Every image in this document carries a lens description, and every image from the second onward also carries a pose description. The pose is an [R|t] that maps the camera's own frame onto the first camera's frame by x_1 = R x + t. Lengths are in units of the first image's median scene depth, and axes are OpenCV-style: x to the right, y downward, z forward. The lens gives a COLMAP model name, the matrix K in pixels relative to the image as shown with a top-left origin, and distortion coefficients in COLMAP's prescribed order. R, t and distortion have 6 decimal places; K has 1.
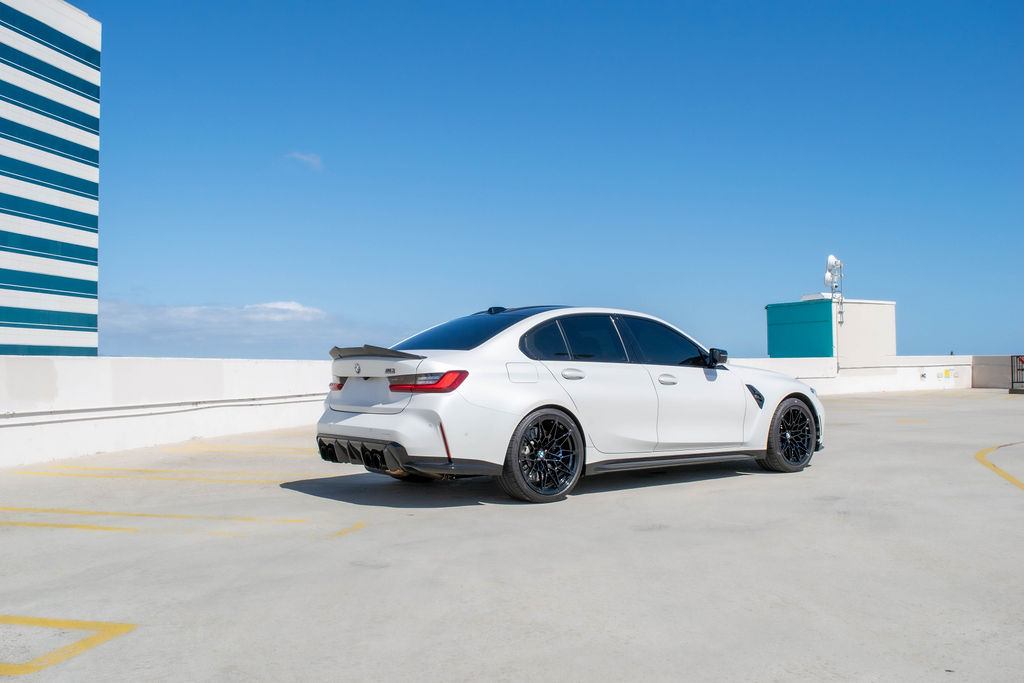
lens RADIAL K [[1006.1, 0, 512.0], [0, 1006.1, 341.5], [0, 0, 1]] dist [-0.084089, -0.003534]
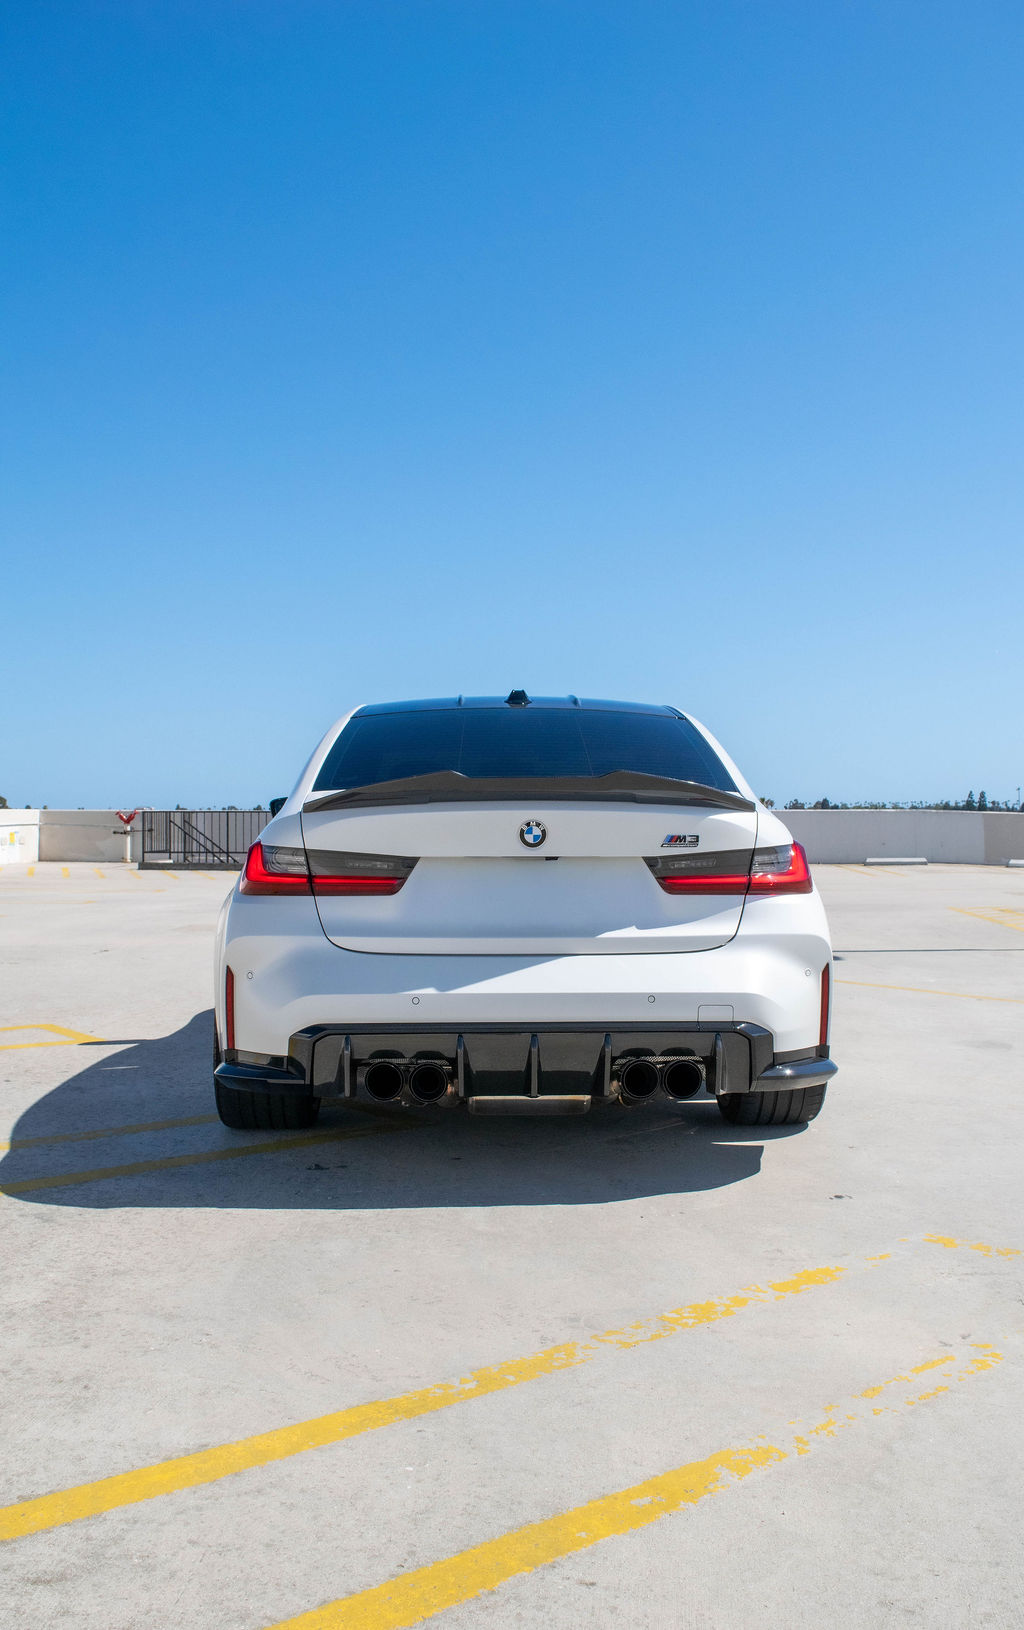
lens RADIAL K [[1540.1, 0, 513.5], [0, 1540.1, 822.8], [0, 0, 1]] dist [0.008022, 0.010071]
pose [[0.565512, 0.006165, 0.824717, -0.575840], [-0.025470, 0.999626, 0.009993, 0.016224], [-0.824347, -0.026657, 0.565457, 0.642121]]
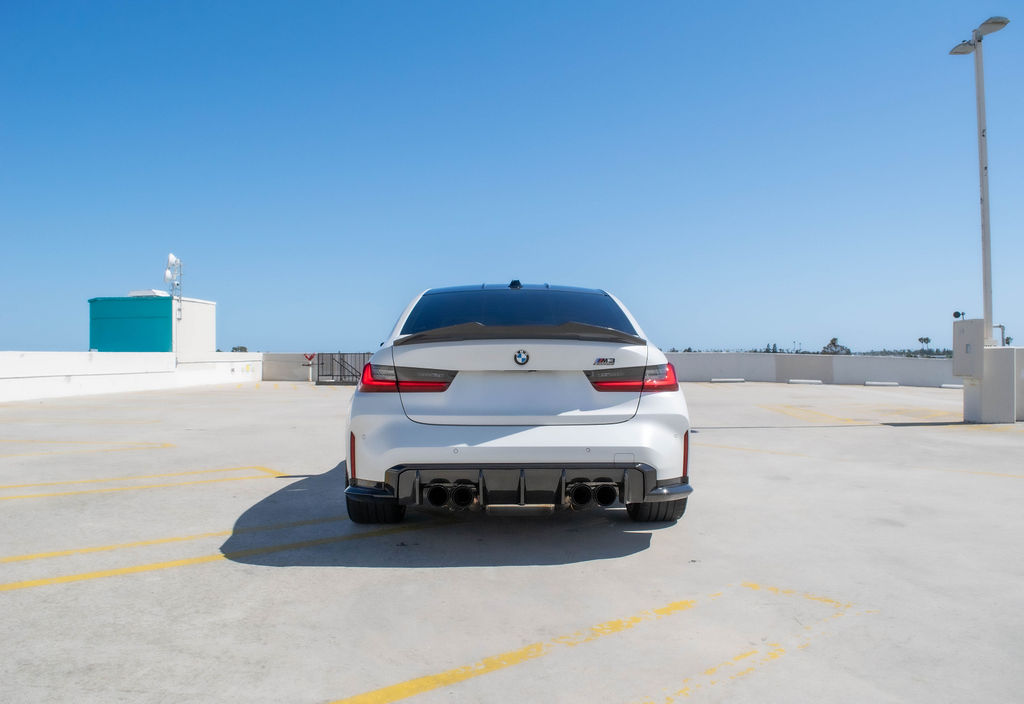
lens RADIAL K [[833.2, 0, 512.0], [0, 833.2, 352.0], [0, 0, 1]] dist [-0.010659, -0.005162]
pose [[0.574171, 0.014619, 0.818605, -0.557779], [-0.024560, 0.999698, -0.000627, 0.022120], [-0.818367, -0.019745, 0.574357, 0.646985]]
